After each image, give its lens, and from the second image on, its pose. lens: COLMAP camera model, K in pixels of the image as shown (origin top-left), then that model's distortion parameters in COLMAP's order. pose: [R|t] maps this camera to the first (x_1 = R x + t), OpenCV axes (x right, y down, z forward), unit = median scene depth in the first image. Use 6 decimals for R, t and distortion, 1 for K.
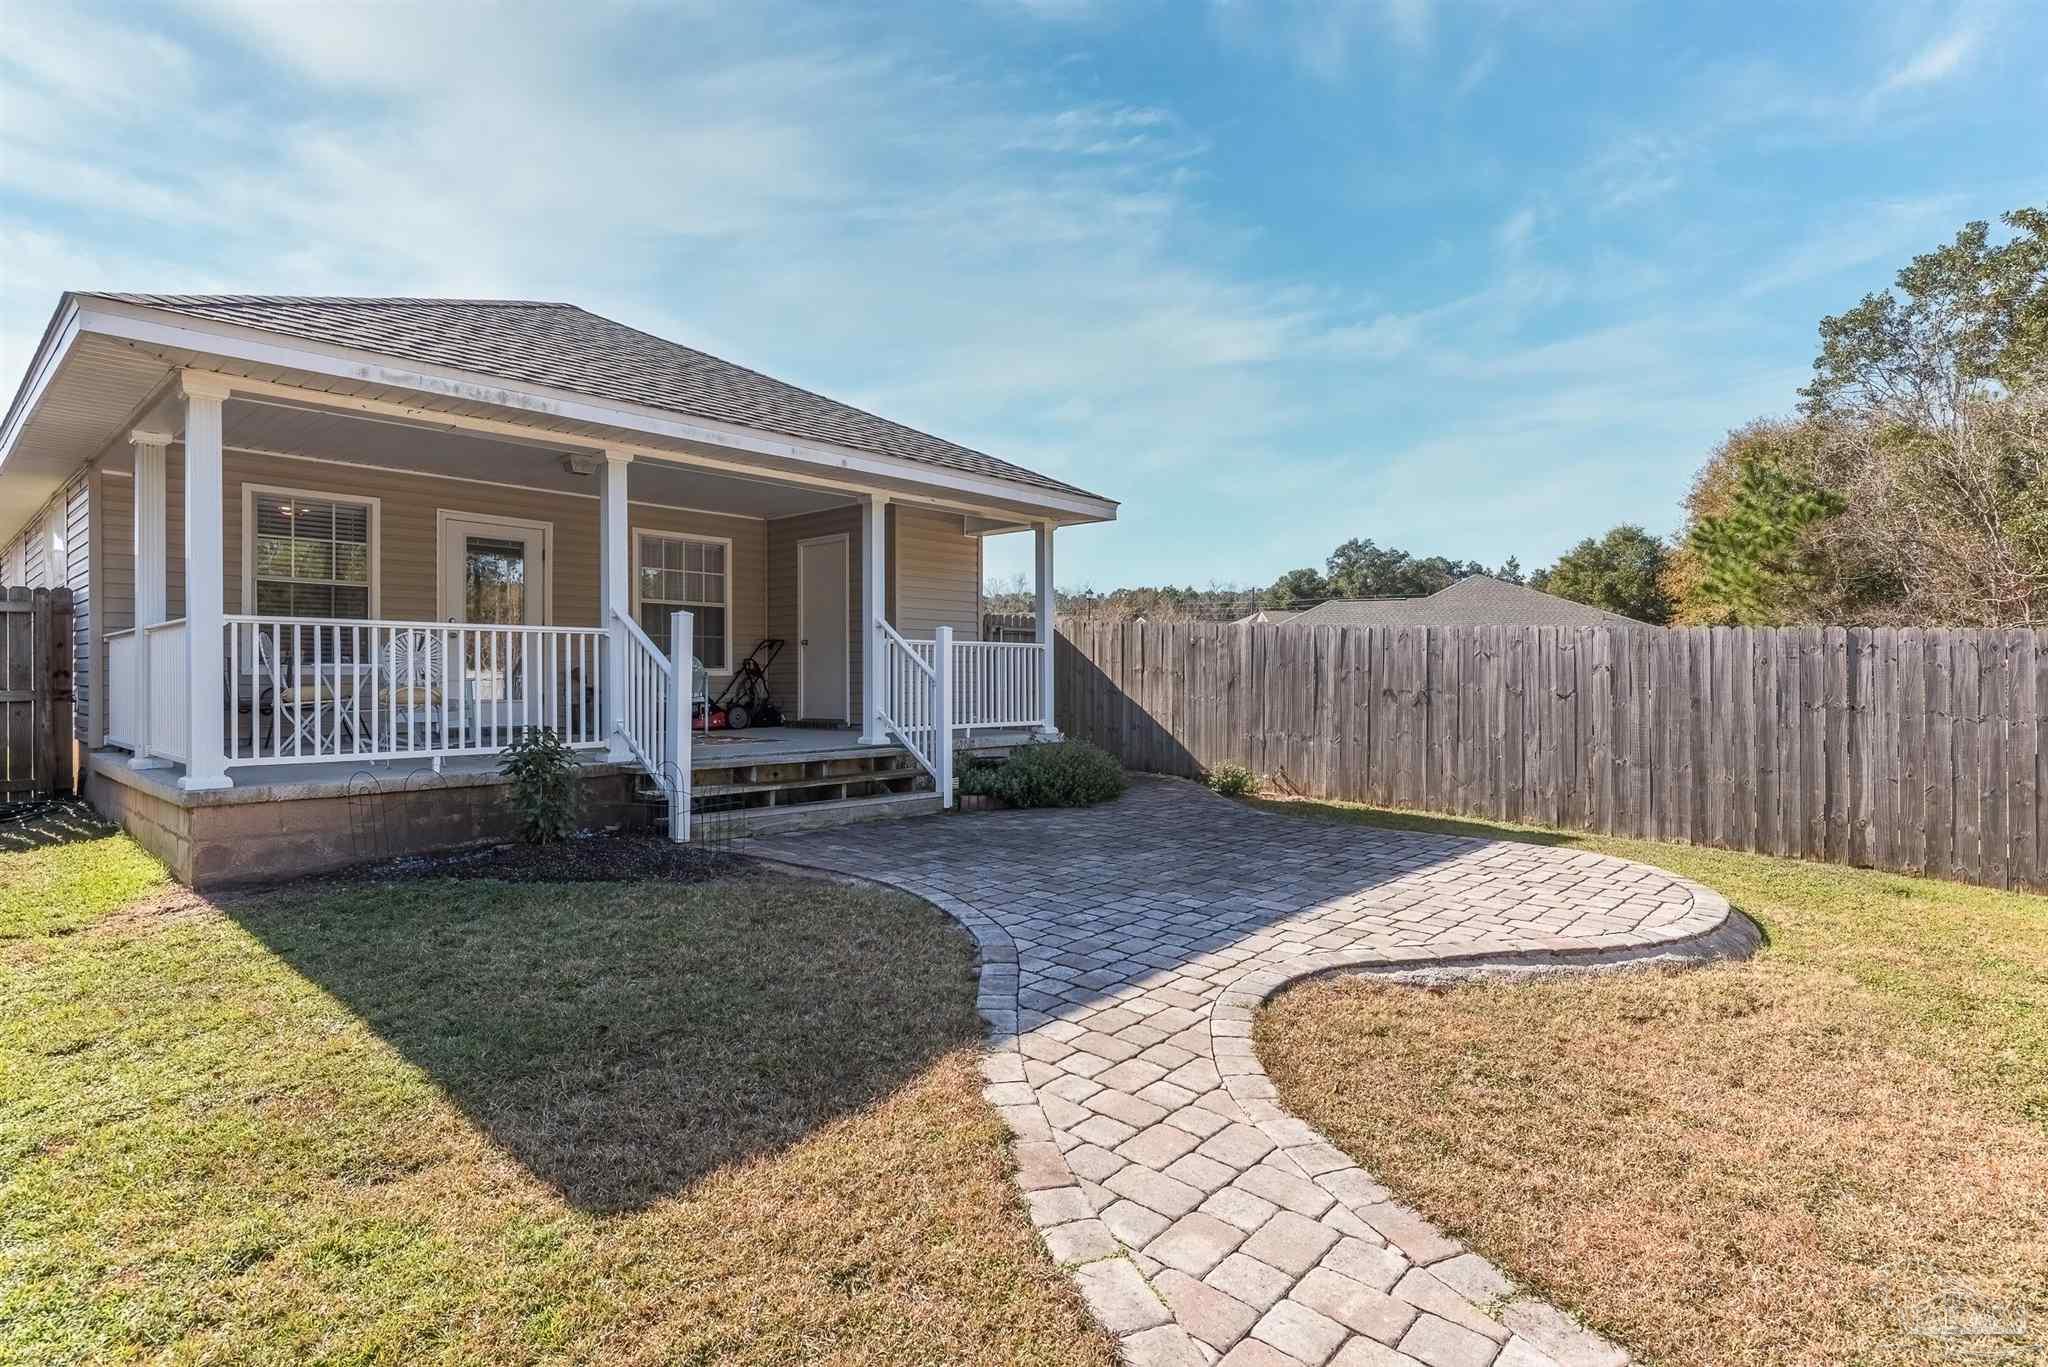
lens RADIAL K [[1017.7, 0, 1018.7], [0, 1017.7, 681.7], [0, 0, 1]] dist [0.018962, -0.000704]
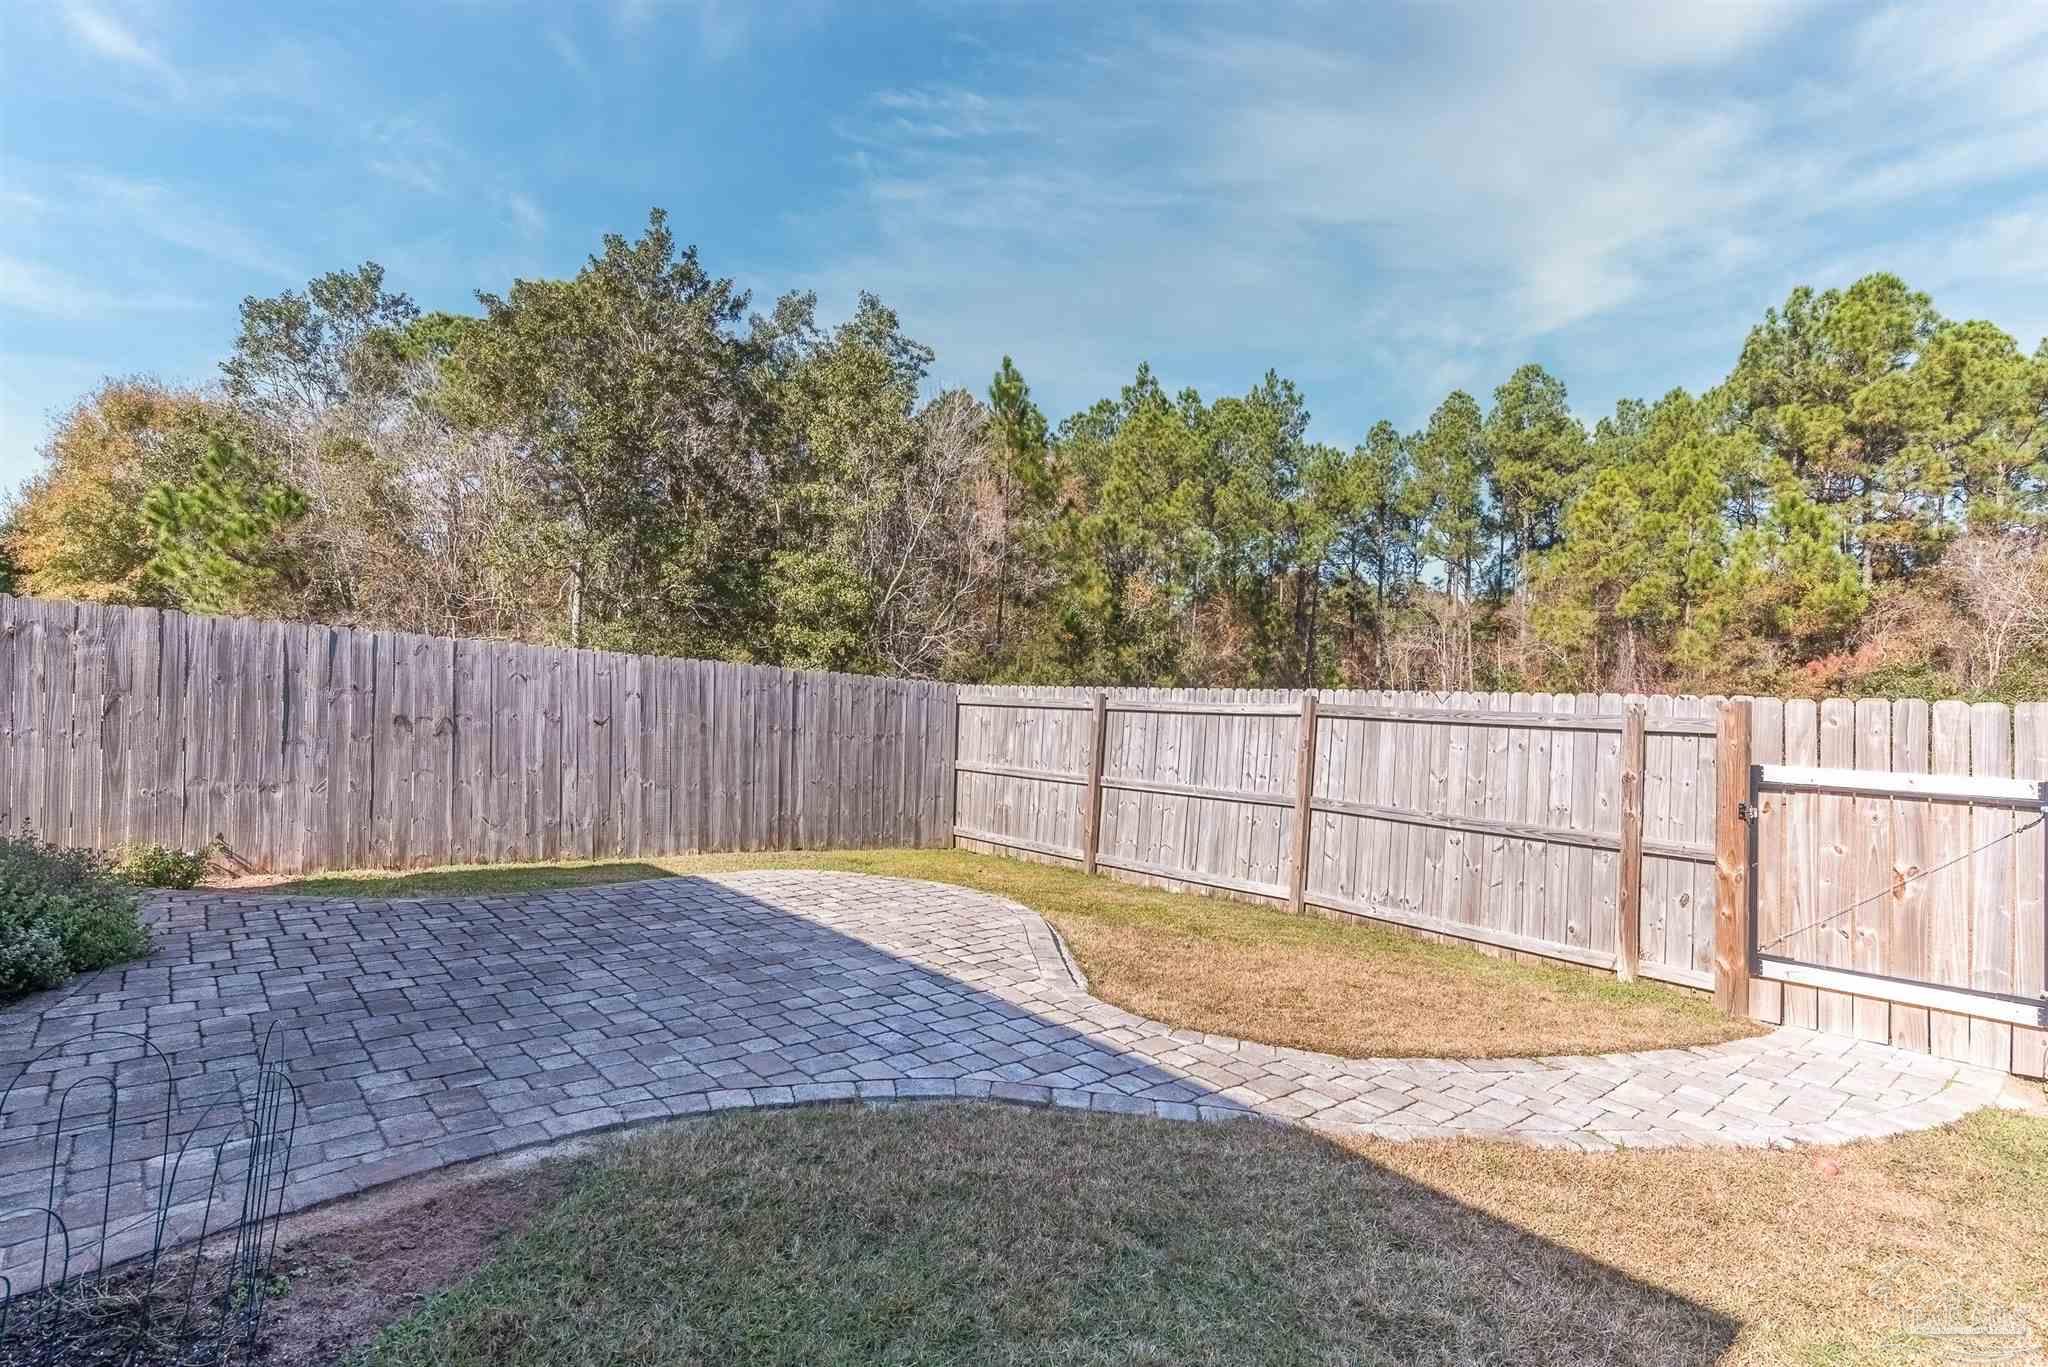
lens RADIAL K [[1102.0, 0, 1032.8], [0, 1102.0, 685.4], [0, 0, 1]] dist [0.021971, -0.000336]
pose [[0.069602, 0.008315, 0.997540, -0.478509], [-0.029171, 0.999555, -0.006296, -0.025997], [-0.997148, -0.028661, 0.069813, 0.501793]]
